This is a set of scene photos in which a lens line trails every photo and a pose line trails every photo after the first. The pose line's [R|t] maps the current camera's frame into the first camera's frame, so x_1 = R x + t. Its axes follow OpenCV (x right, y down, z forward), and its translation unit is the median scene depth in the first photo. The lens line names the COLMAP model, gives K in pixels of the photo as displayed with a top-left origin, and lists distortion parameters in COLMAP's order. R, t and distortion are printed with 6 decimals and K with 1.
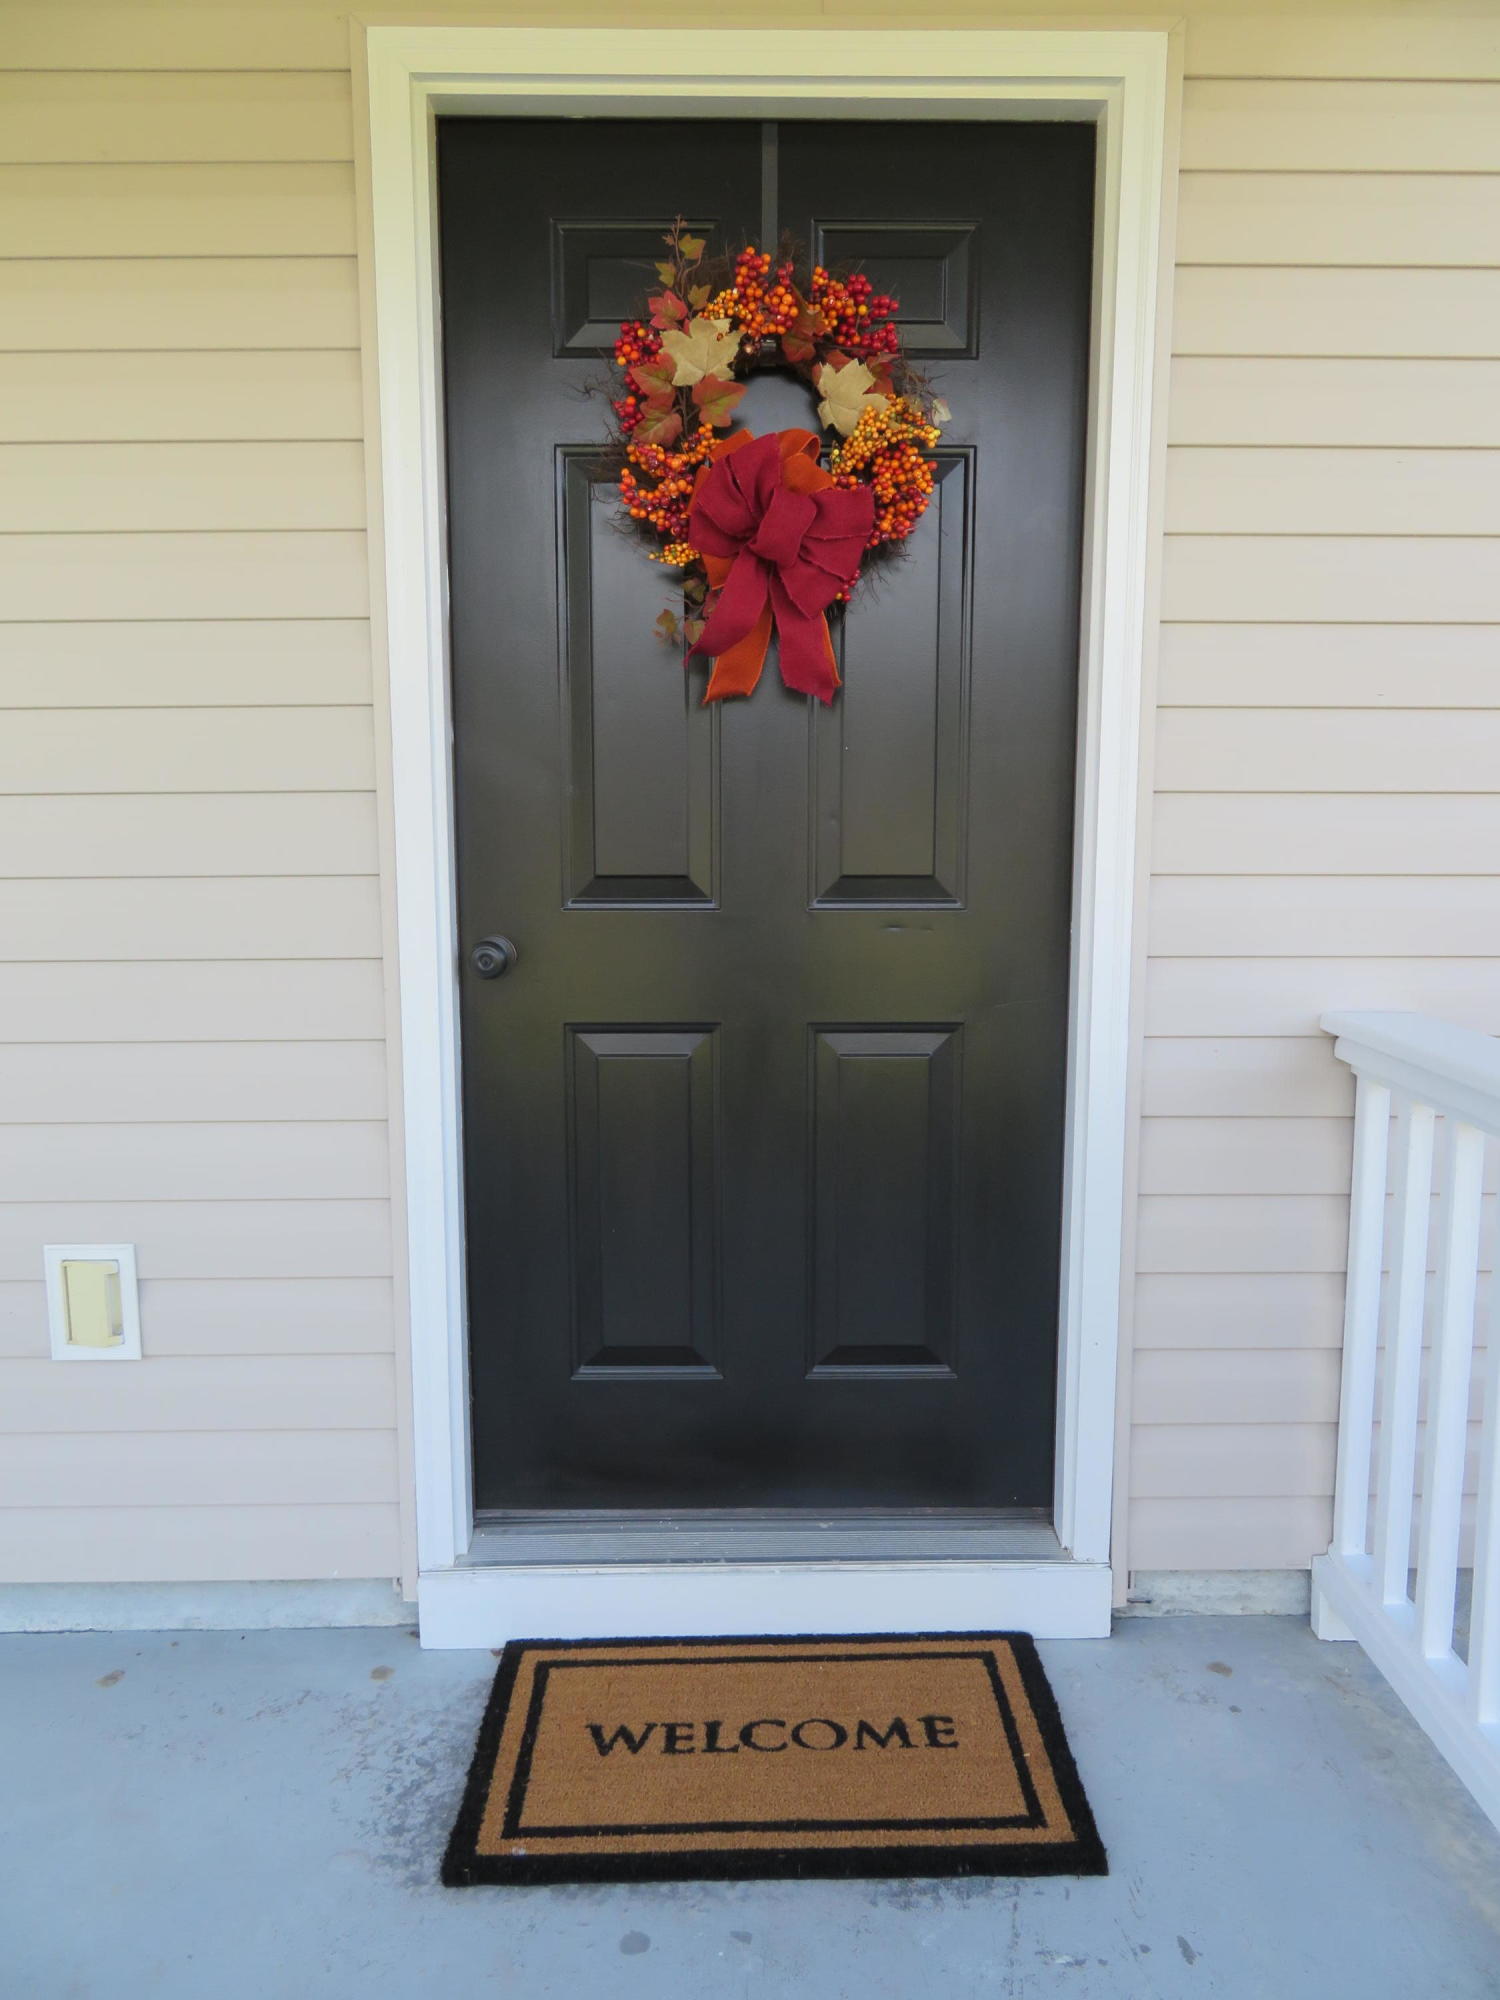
lens RADIAL K [[1424.2, 0, 740.7], [0, 1424.2, 991.5], [0, 0, 1]] dist [-0.009522, 0.010039]
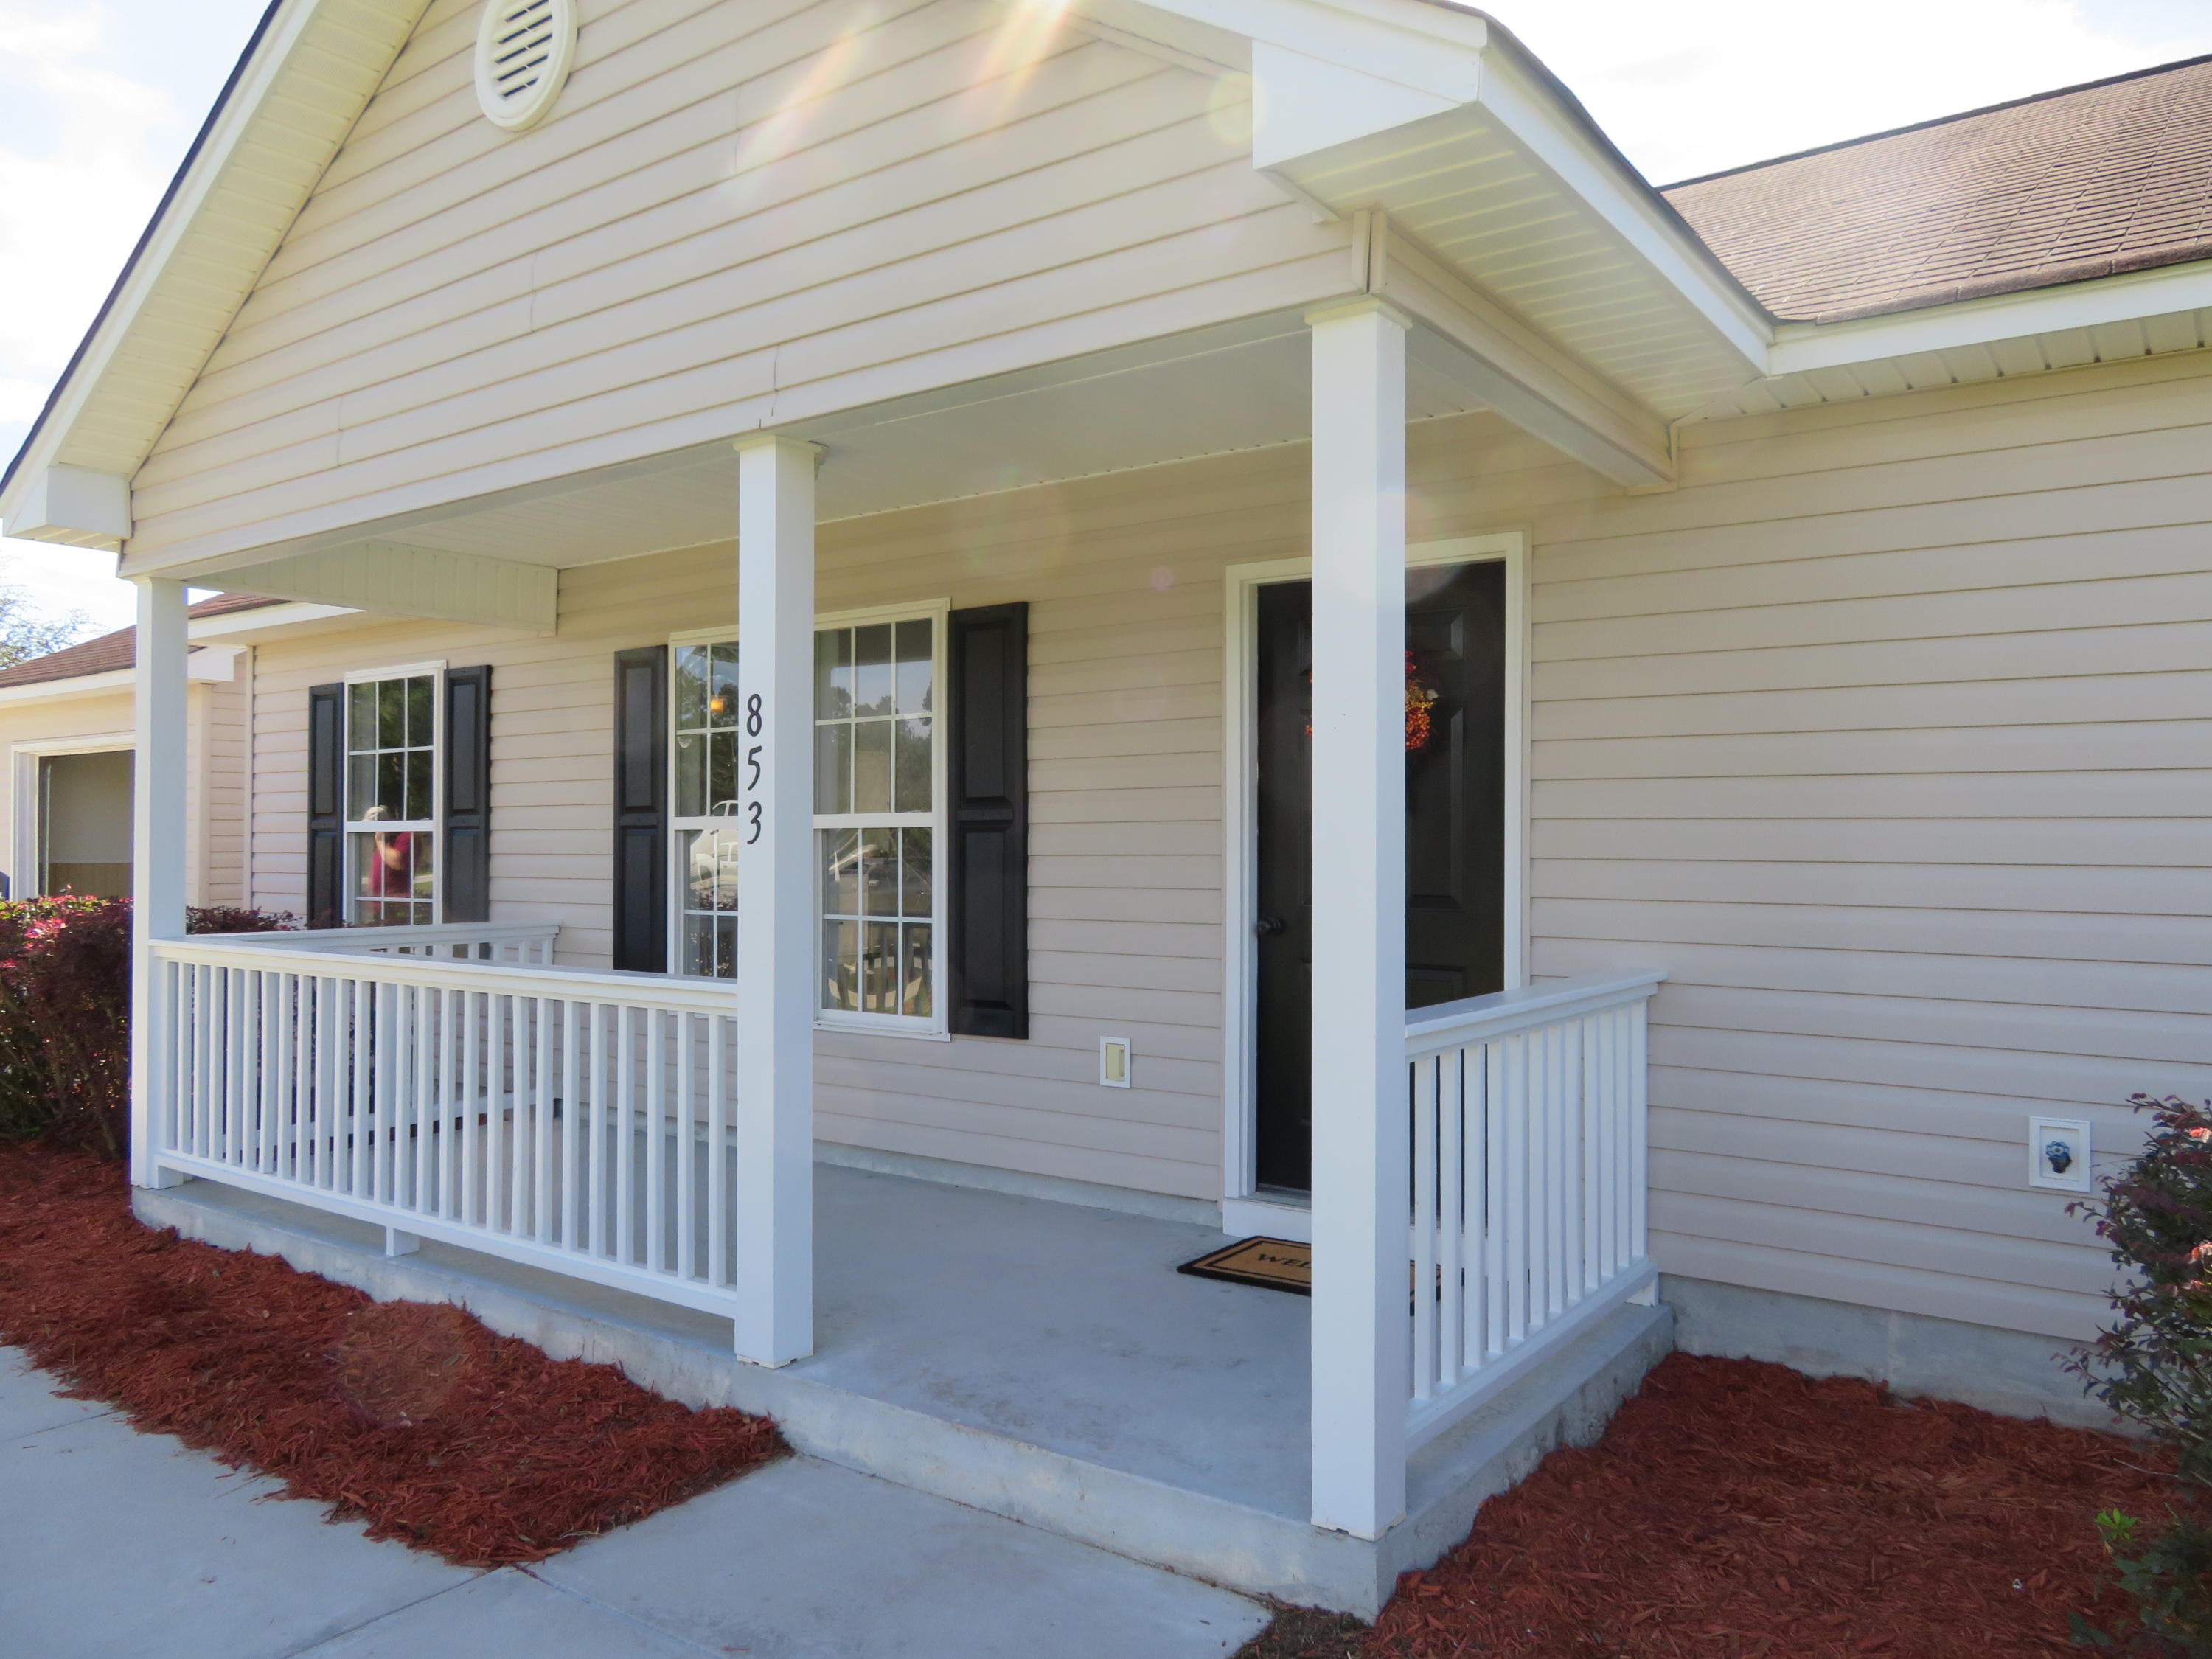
lens RADIAL K [[1575.2, 0, 1096.3], [0, 1575.2, 831.3], [0, 0, 1]] dist [-0.009522, 0.010039]
pose [[0.806584, 0.009271, -0.591047, 1.096795], [-0.086809, 0.990894, -0.102922, 0.108805], [0.584711, 0.134323, 0.800044, -1.211992]]
